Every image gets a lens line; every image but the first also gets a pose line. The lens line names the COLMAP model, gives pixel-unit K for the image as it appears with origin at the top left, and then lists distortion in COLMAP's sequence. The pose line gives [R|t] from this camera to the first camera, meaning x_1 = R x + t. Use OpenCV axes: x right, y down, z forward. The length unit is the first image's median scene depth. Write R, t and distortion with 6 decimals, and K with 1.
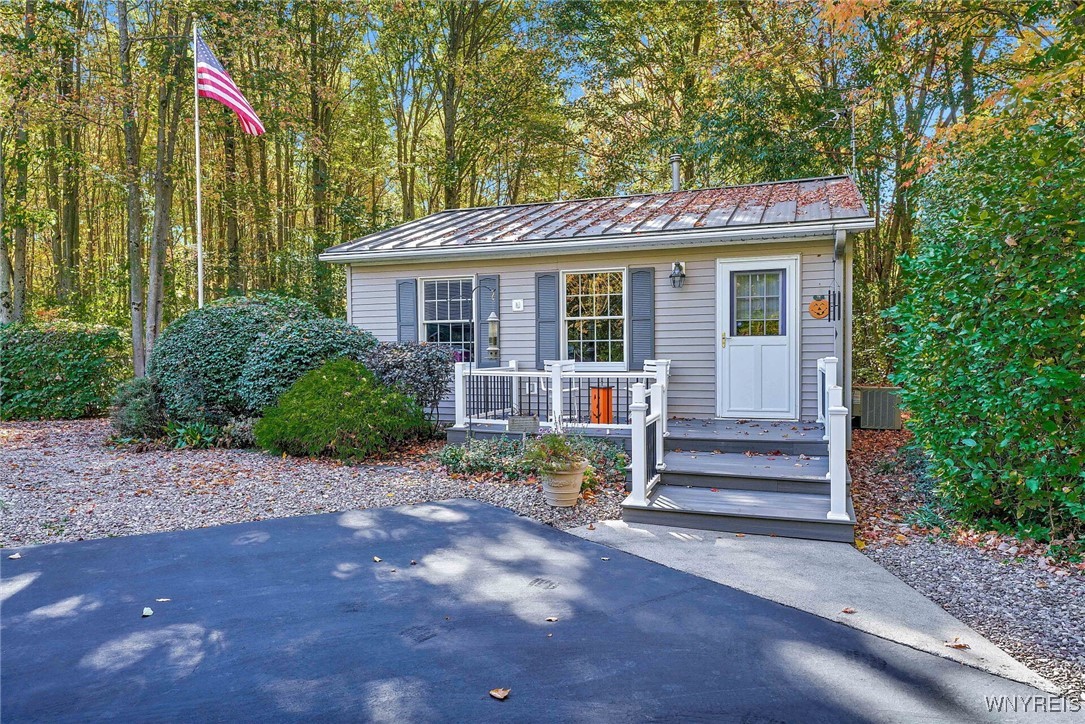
lens RADIAL K [[750.0, 0, 542.5], [0, 750.0, 361.9], [0, 0, 1]] dist [-0.001008, -0.000036]
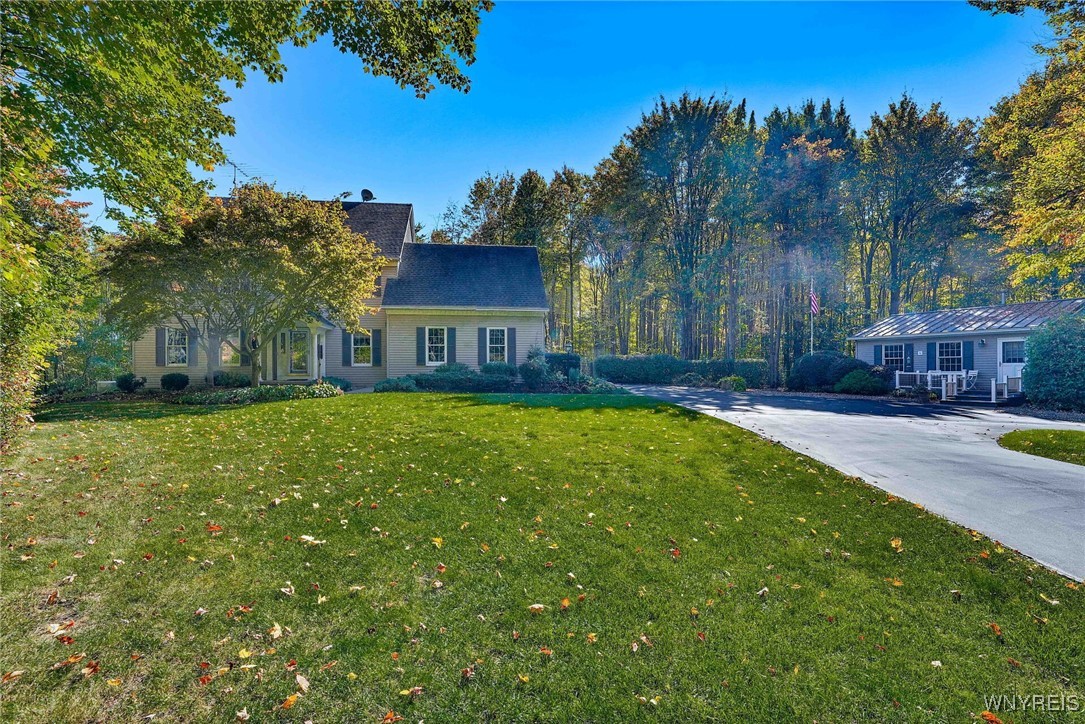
lens RADIAL K [[498.4, 0, 542.2], [0, 498.4, 367.3], [0, 0, 1]] dist [-0.000325, -0.000129]
pose [[0.742221, -0.002256, -0.670151, 0.212579], [-0.006496, 0.999923, -0.010561, 0.018782], [0.670123, 0.012192, 0.742150, -1.817791]]
